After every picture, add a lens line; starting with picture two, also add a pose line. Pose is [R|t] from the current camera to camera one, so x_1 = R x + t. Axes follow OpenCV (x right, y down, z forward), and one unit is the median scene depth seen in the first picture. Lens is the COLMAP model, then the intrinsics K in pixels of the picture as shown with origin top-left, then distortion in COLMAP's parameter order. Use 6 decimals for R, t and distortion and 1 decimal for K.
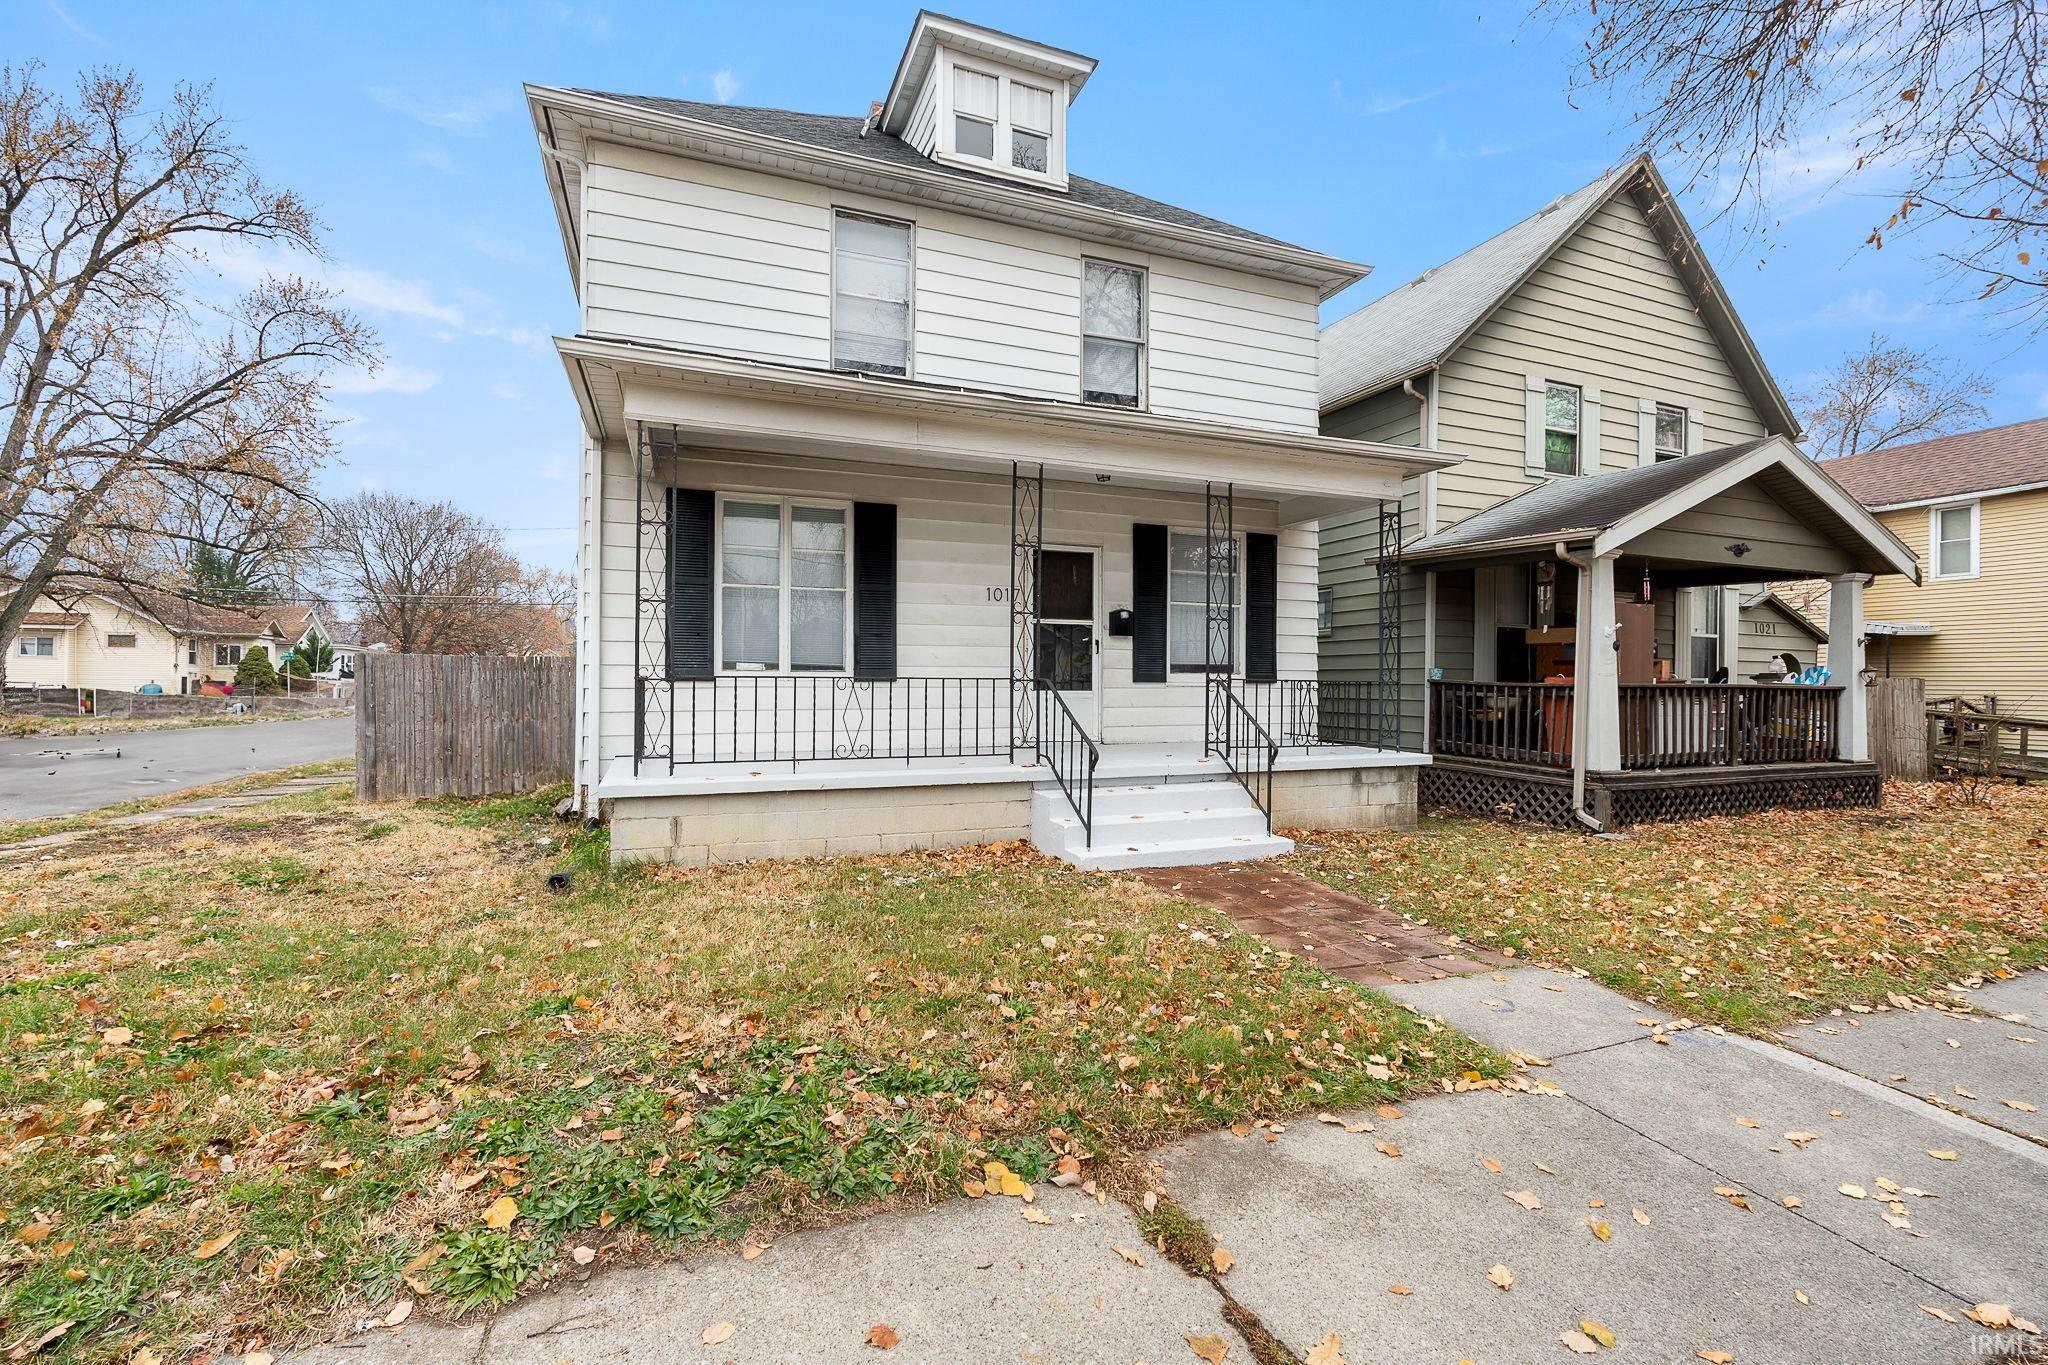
lens RADIAL K [[872.6, 0, 987.0], [0, 872.6, 683.3], [0, 0, 1]] dist [0.000152, -0.000828]
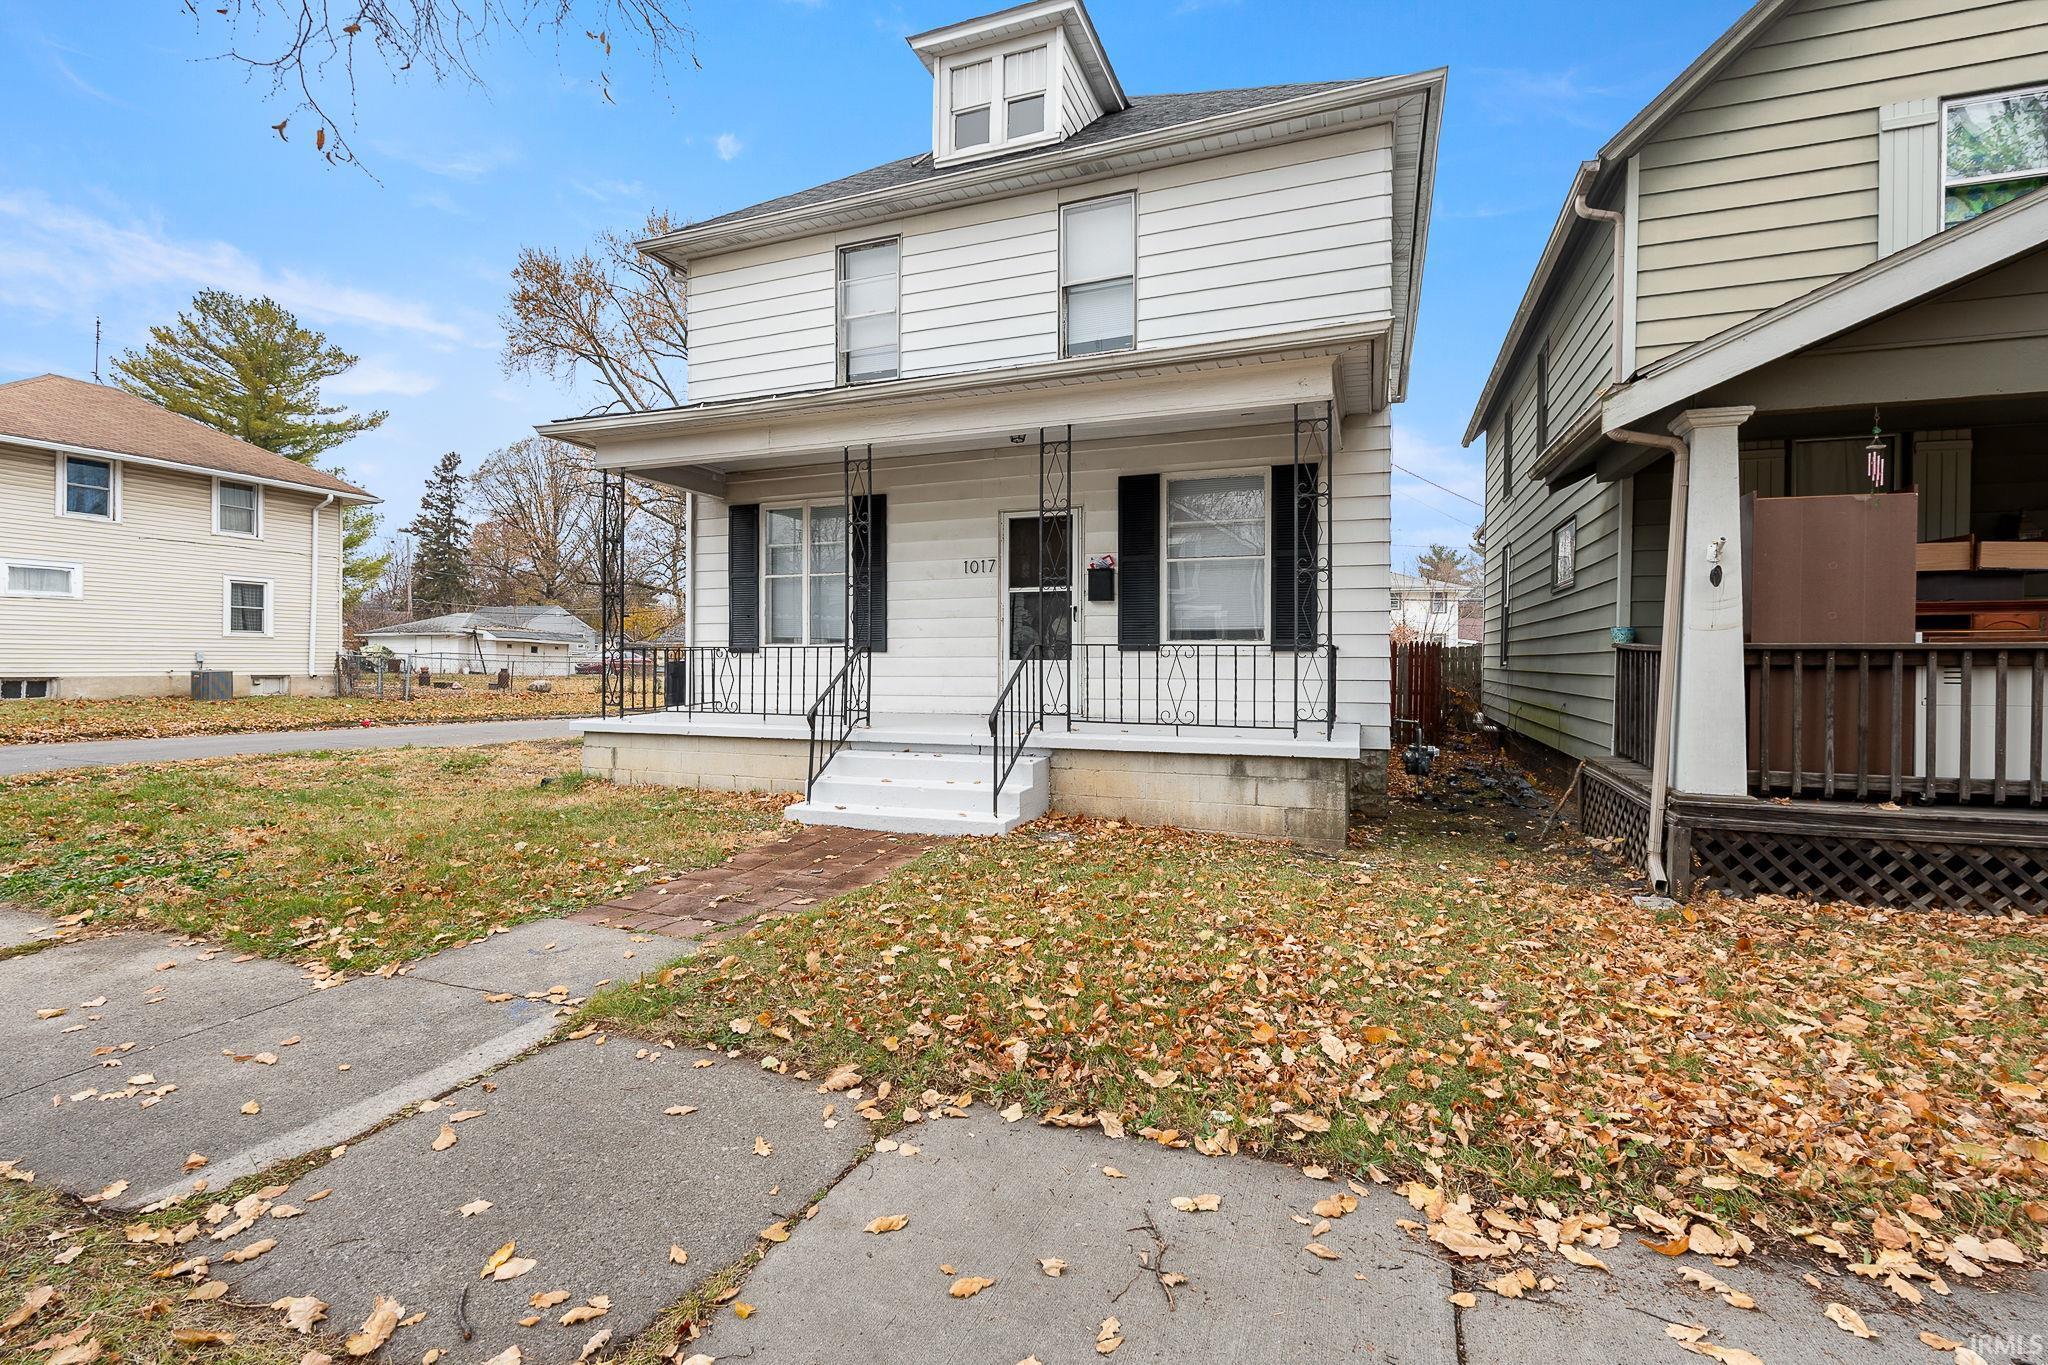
lens RADIAL K [[872.6, 0, 1005.9], [0, 872.6, 667.2], [0, 0, 1]] dist [0.000152, -0.000828]
pose [[0.751863, 0.002222, -0.659316, 0.737302], [0.000090, 0.999994, 0.003472, 0.013753], [0.659319, -0.002669, 0.751858, 0.255482]]
